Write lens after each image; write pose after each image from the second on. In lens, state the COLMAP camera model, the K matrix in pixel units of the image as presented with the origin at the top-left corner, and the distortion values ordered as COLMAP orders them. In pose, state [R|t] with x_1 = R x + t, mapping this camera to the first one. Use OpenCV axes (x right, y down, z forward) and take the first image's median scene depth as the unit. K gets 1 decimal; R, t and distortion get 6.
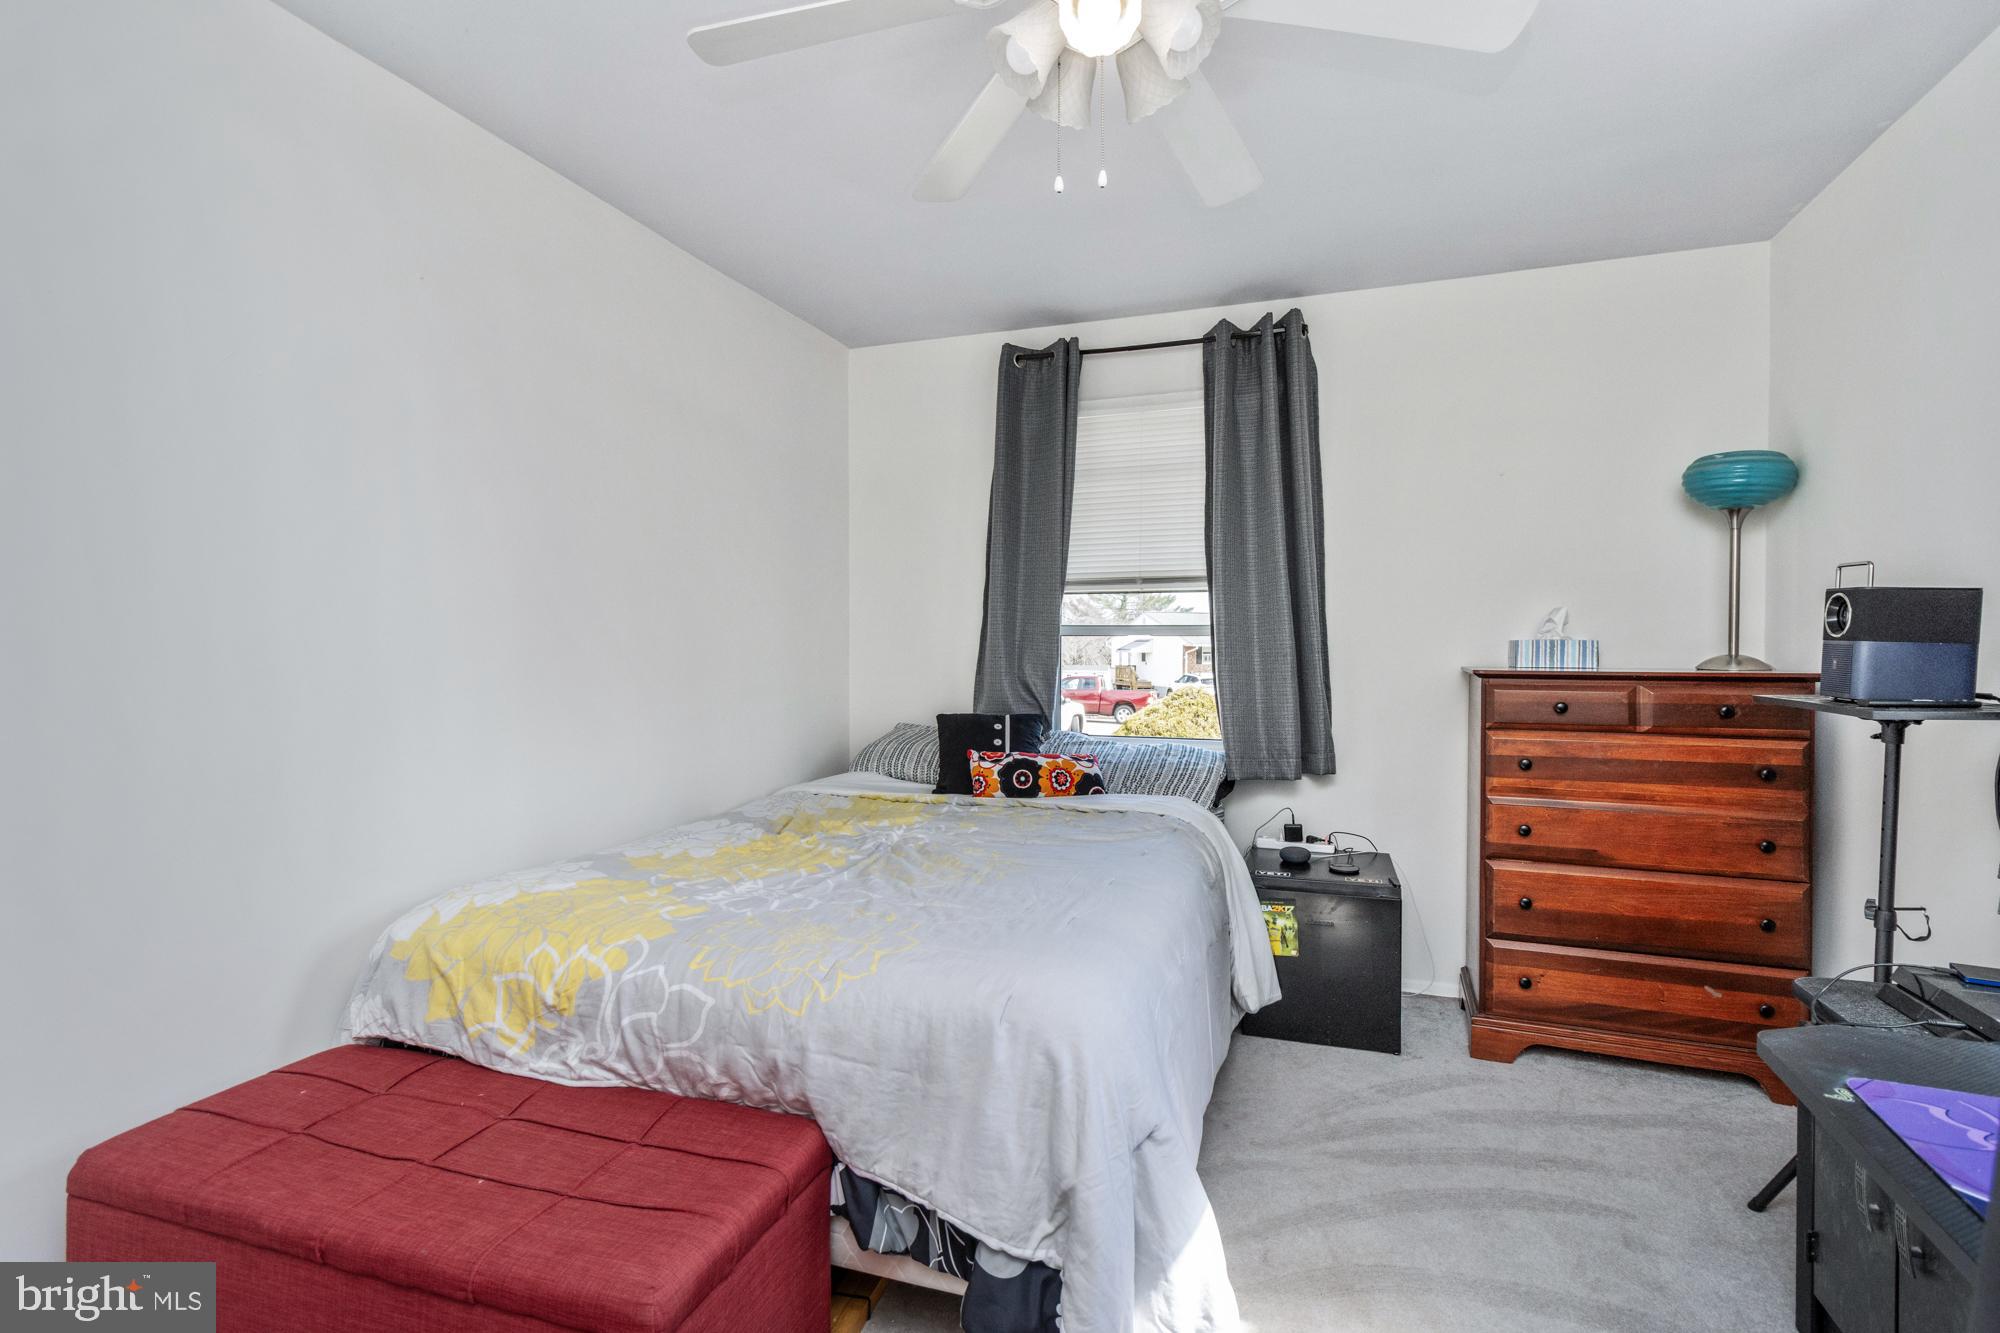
lens RADIAL K [[933.1, 0, 1005.7], [0, 933.1, 664.7], [0, 0, 1]] dist [0.002612, 0.001369]
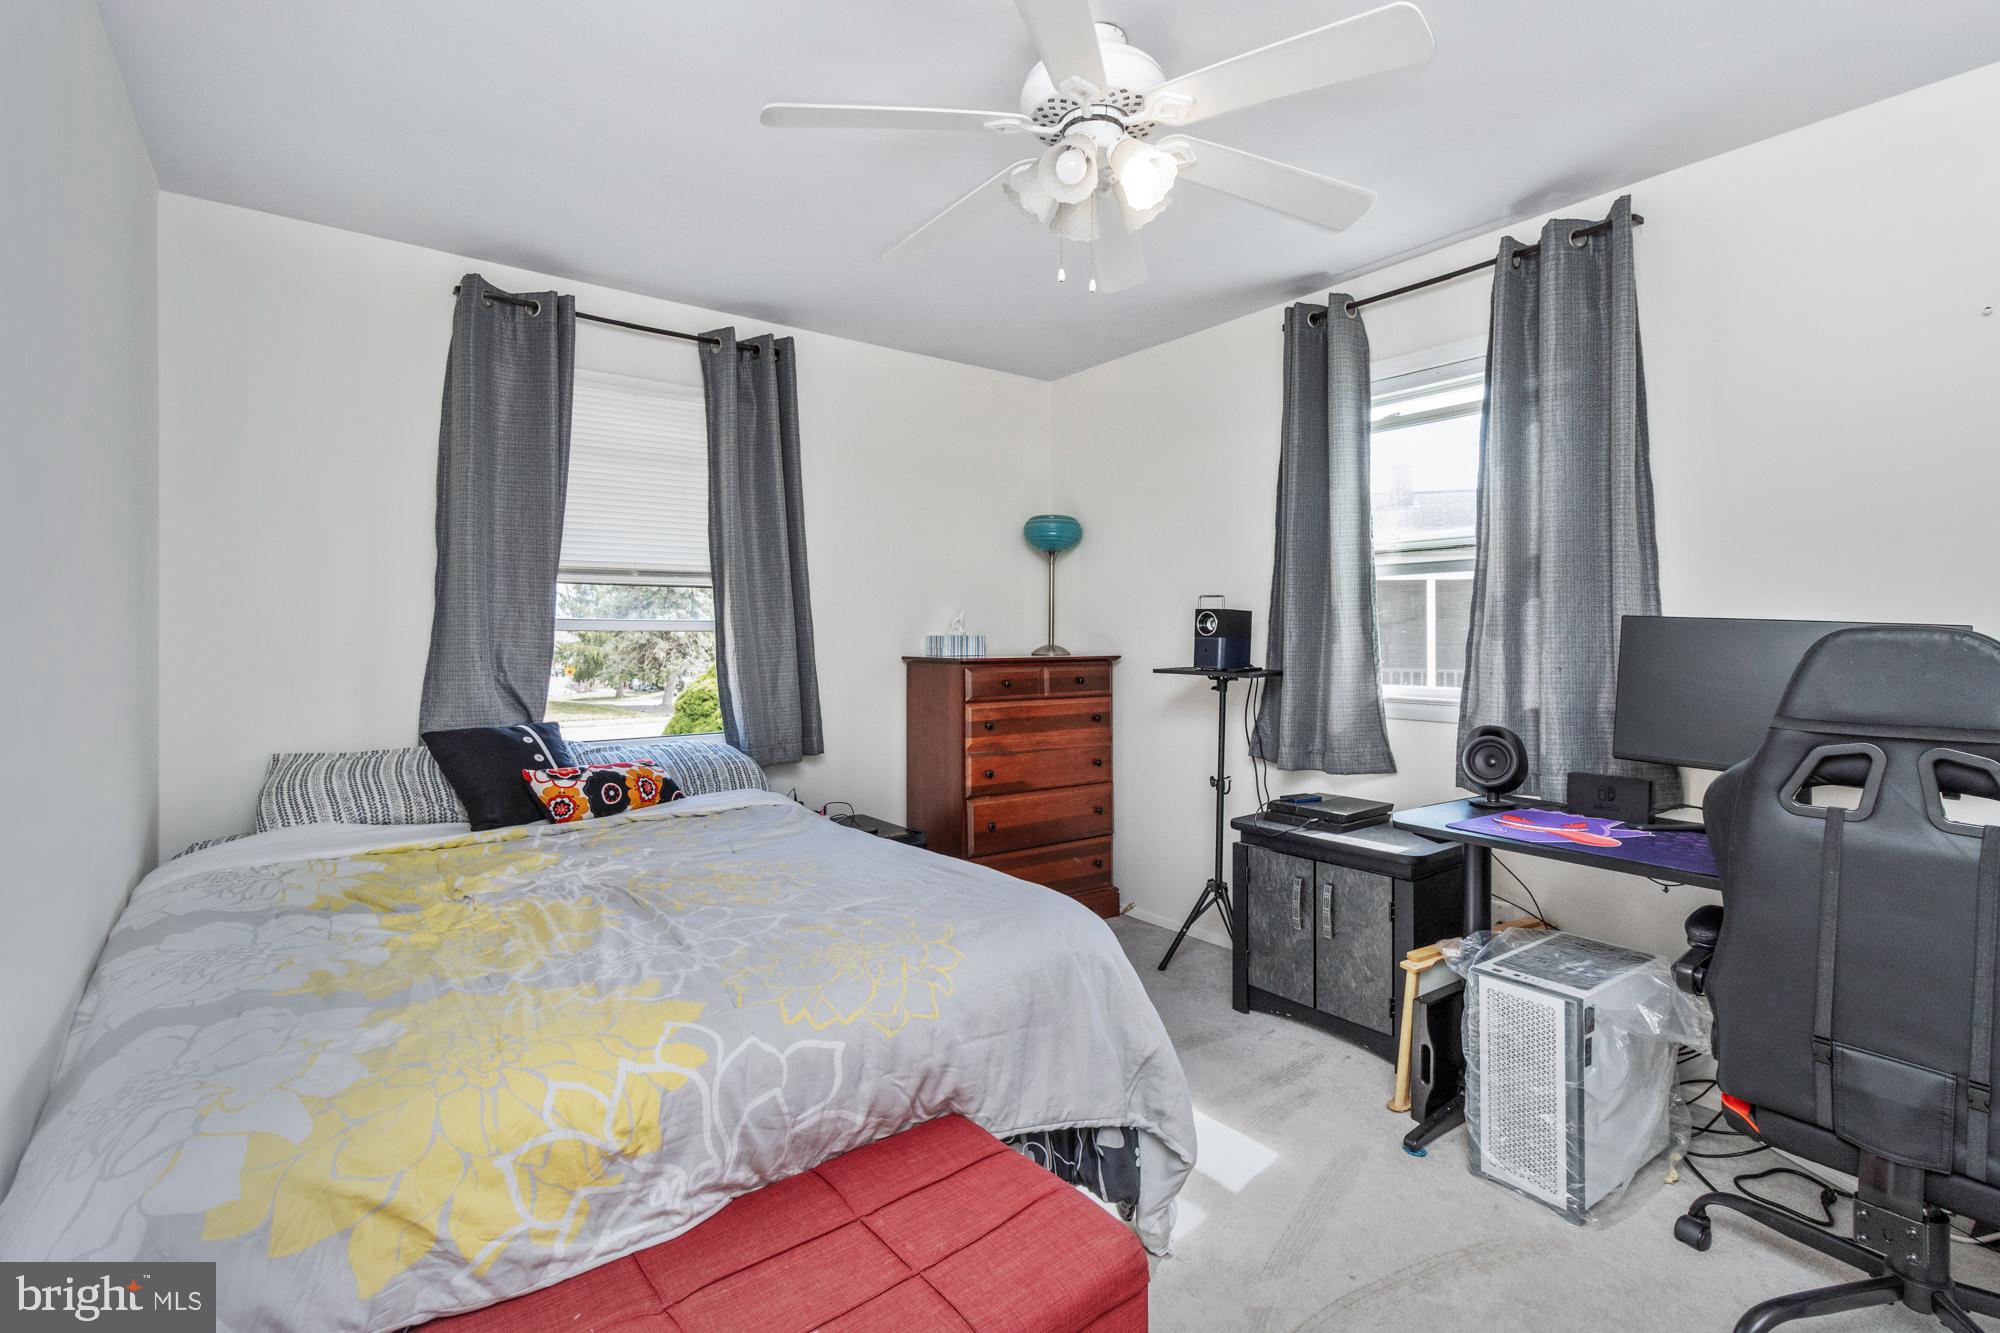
lens RADIAL K [[933.1, 0, 1015.4], [0, 933.1, 646.2], [0, 0, 1]] dist [0.002612, 0.001369]
pose [[0.544144, -0.012196, 0.838903, -0.556101], [0.020193, 0.999795, 0.001437, -0.011970], [-0.838749, 0.016158, 0.544279, 0.208279]]
